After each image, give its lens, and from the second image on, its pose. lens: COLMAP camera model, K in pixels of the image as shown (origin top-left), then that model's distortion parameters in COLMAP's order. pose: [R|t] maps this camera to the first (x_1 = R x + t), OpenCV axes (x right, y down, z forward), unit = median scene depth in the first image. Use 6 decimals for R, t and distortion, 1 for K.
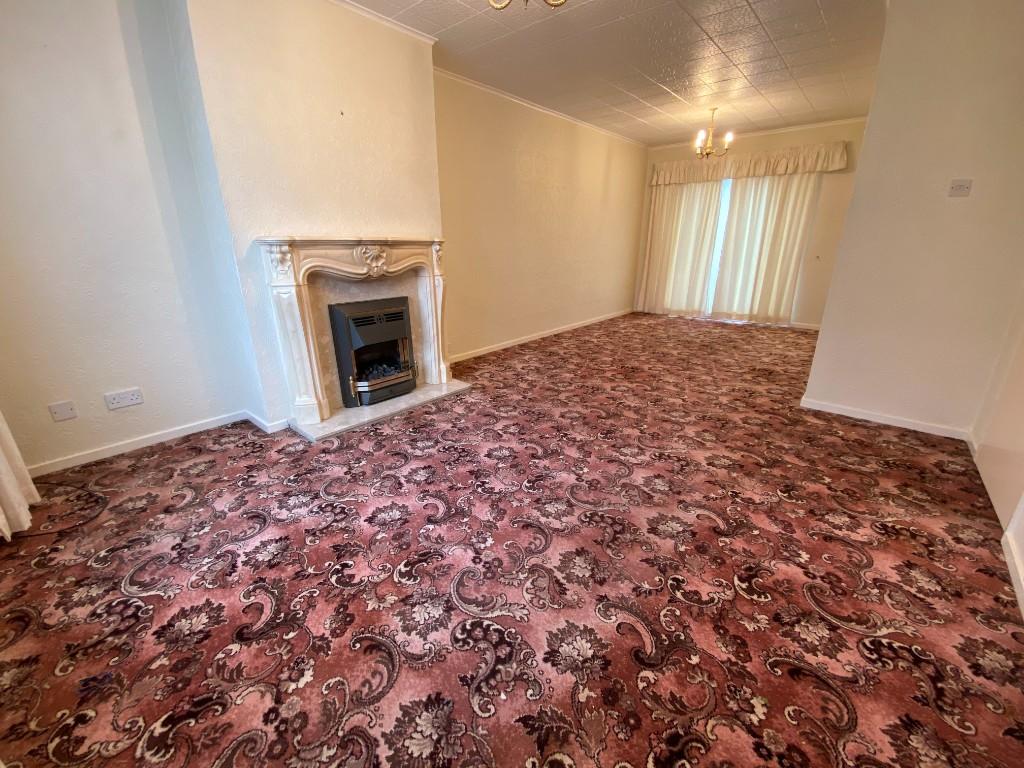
lens RADIAL K [[421.4, 0, 513.1], [0, 421.4, 377.1], [0, 0, 1]] dist [0.019474, -0.010347]
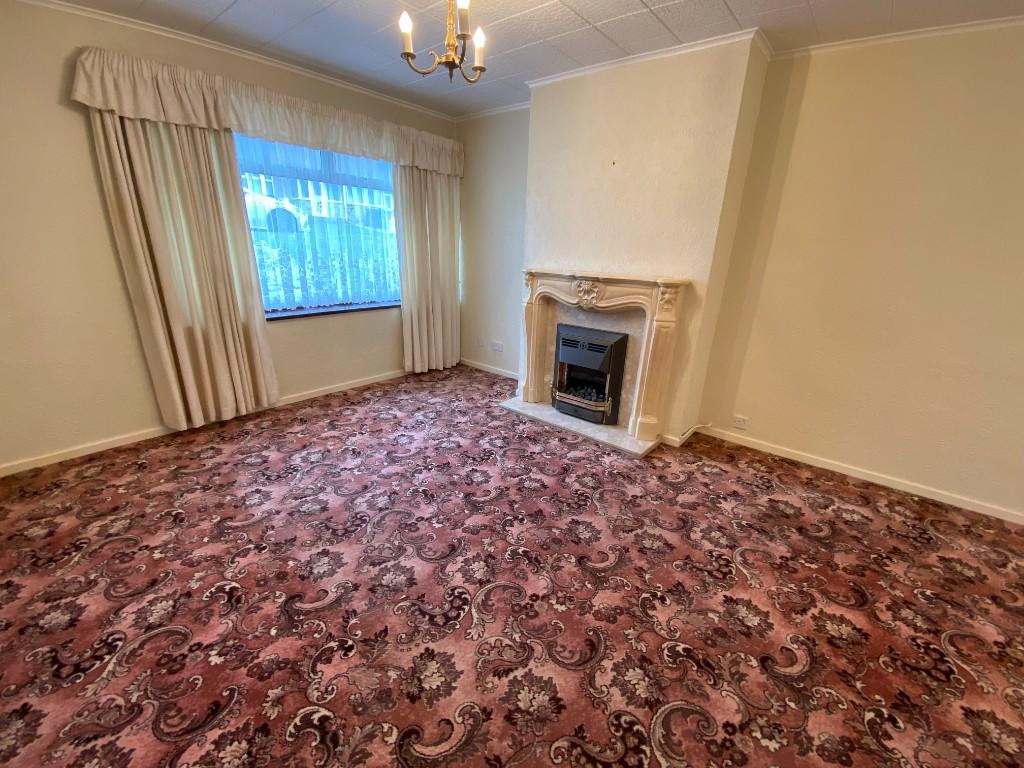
lens RADIAL K [[421.4, 0, 515.1], [0, 421.4, 382.3], [0, 0, 1]] dist [0.019474, -0.010347]
pose [[0.015469, 0.324984, -0.945593, 0.896938], [-0.335218, 0.892660, 0.301308, -0.385318], [0.942013, 0.312319, 0.122749, 0.863096]]
